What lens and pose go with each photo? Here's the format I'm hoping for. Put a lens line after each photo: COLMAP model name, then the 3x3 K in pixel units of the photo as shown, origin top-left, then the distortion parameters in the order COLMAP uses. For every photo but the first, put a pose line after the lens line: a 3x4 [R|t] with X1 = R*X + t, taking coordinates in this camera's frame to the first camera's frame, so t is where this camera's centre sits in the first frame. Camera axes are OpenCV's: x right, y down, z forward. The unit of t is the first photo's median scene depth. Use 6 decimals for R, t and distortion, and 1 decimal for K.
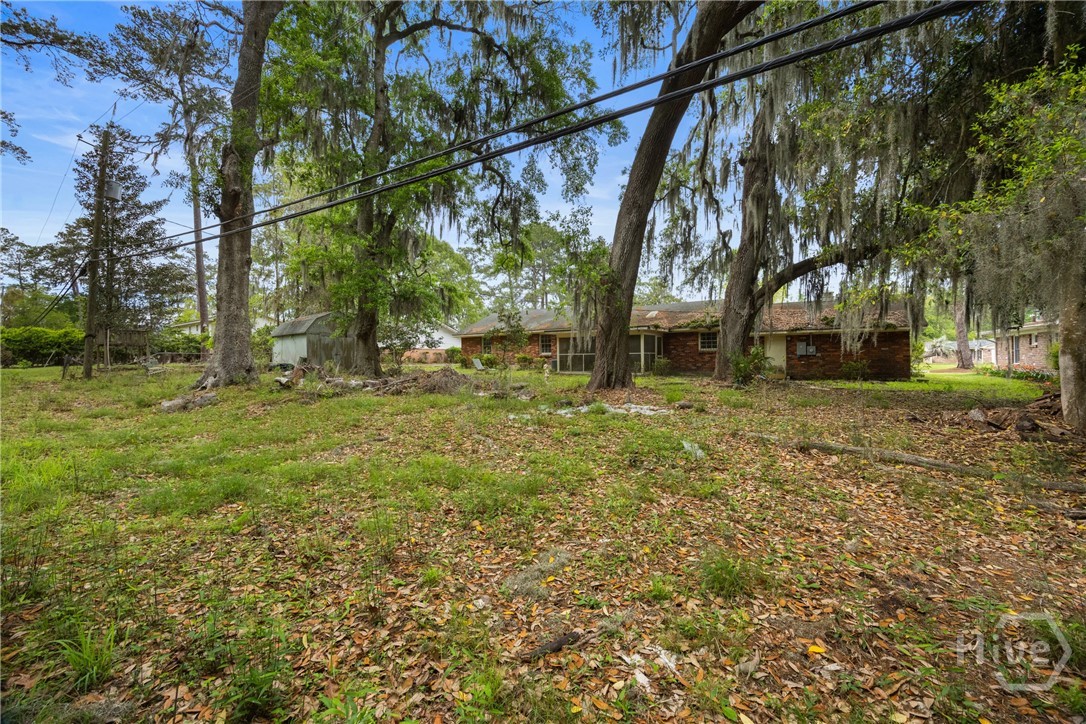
lens RADIAL K [[448.2, 0, 544.5], [0, 448.2, 389.6], [0, 0, 1]] dist [0.000373, 0.000066]
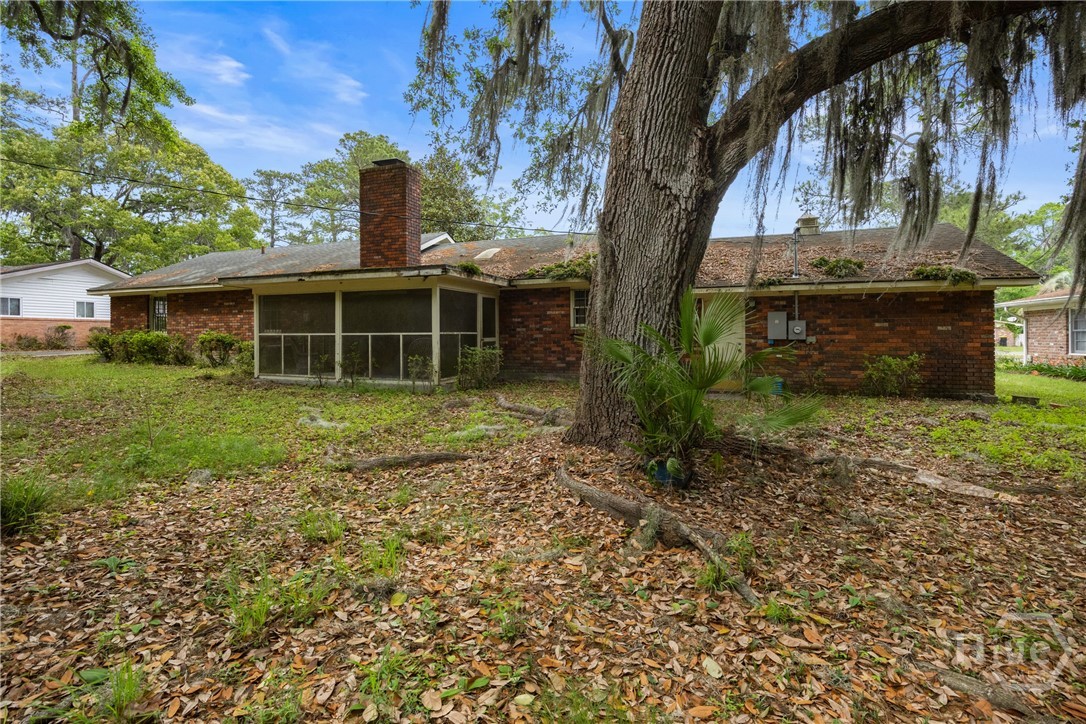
lens RADIAL K [[511.1, 0, 543.0], [0, 511.1, 362.0], [0, 0, 1]] dist [-0.002180, -0.000364]
pose [[0.976787, -0.005012, 0.214153, 0.216039], [0.007677, 0.999903, -0.011612, -0.047916], [-0.214074, 0.012986, 0.976731, 0.517712]]
